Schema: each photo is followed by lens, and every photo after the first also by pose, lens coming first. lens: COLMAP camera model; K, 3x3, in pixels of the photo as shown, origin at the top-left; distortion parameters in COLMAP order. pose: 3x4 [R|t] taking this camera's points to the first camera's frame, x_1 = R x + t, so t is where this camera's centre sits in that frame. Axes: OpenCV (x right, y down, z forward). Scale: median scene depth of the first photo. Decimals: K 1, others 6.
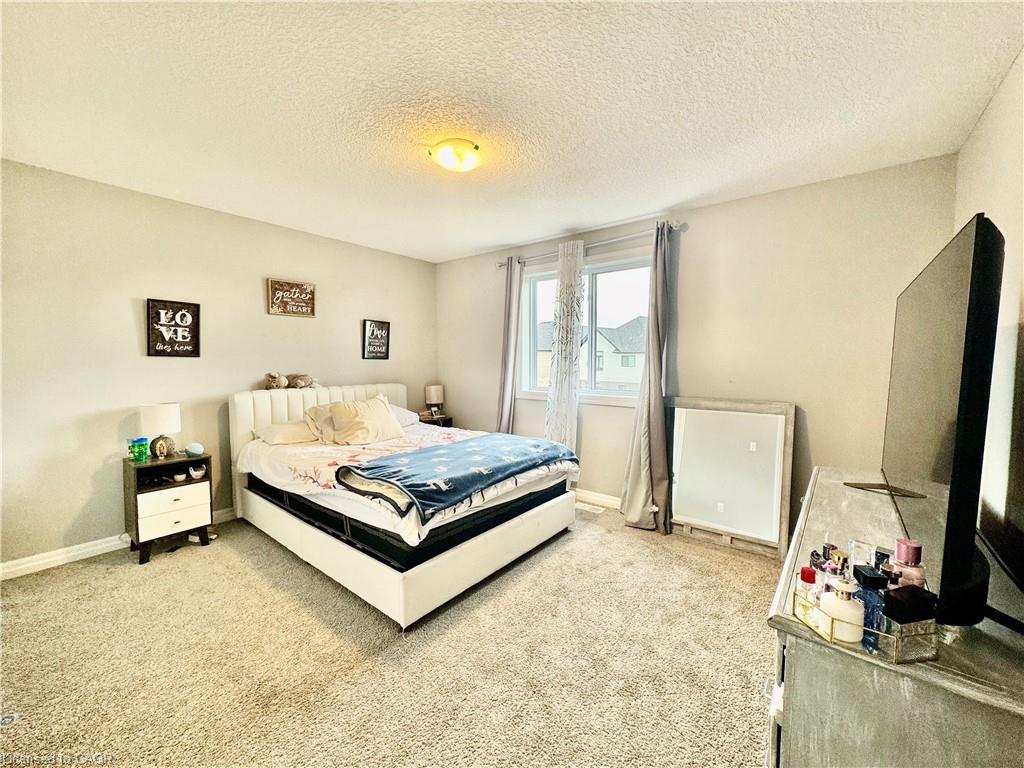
lens RADIAL K [[404.4, 0, 509.3], [0, 404.4, 386.4], [0, 0, 1]] dist [0.000232, -0.000323]
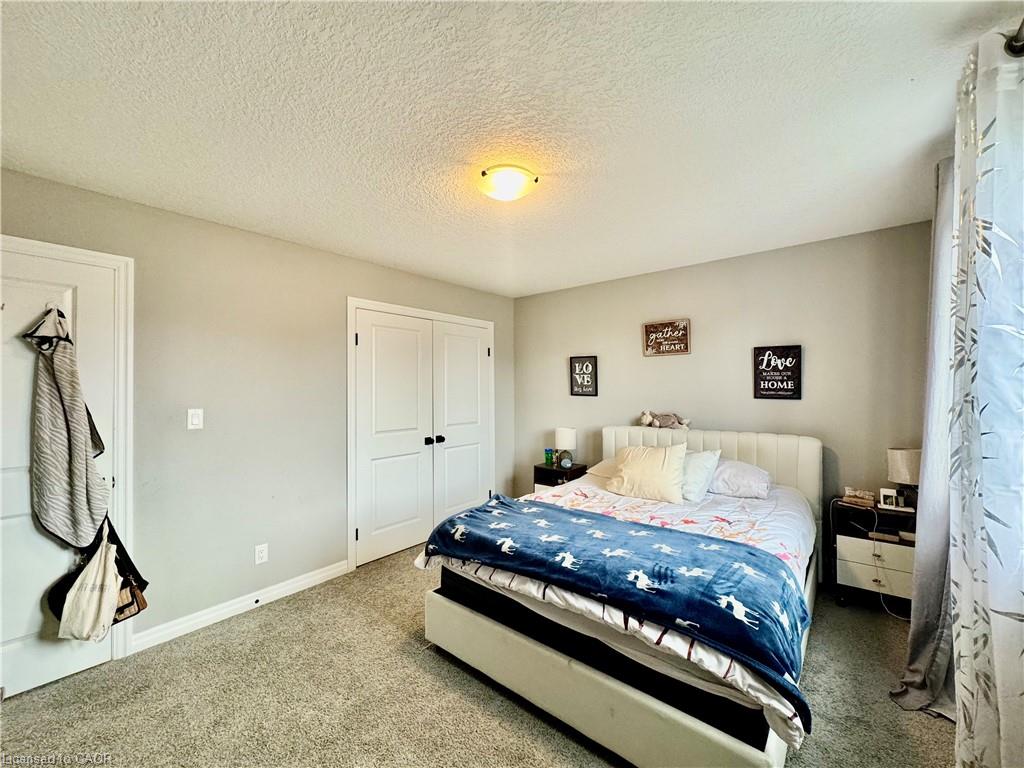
lens RADIAL K [[404.4, 0, 512.0], [0, 404.4, 386.7], [0, 0, 1]] dist [0.000232, -0.000323]
pose [[-0.004973, -0.009594, -0.999942, 0.562384], [-0.060803, 0.998107, -0.009274, -0.077214], [0.998137, 0.060753, -0.005547, 0.758317]]
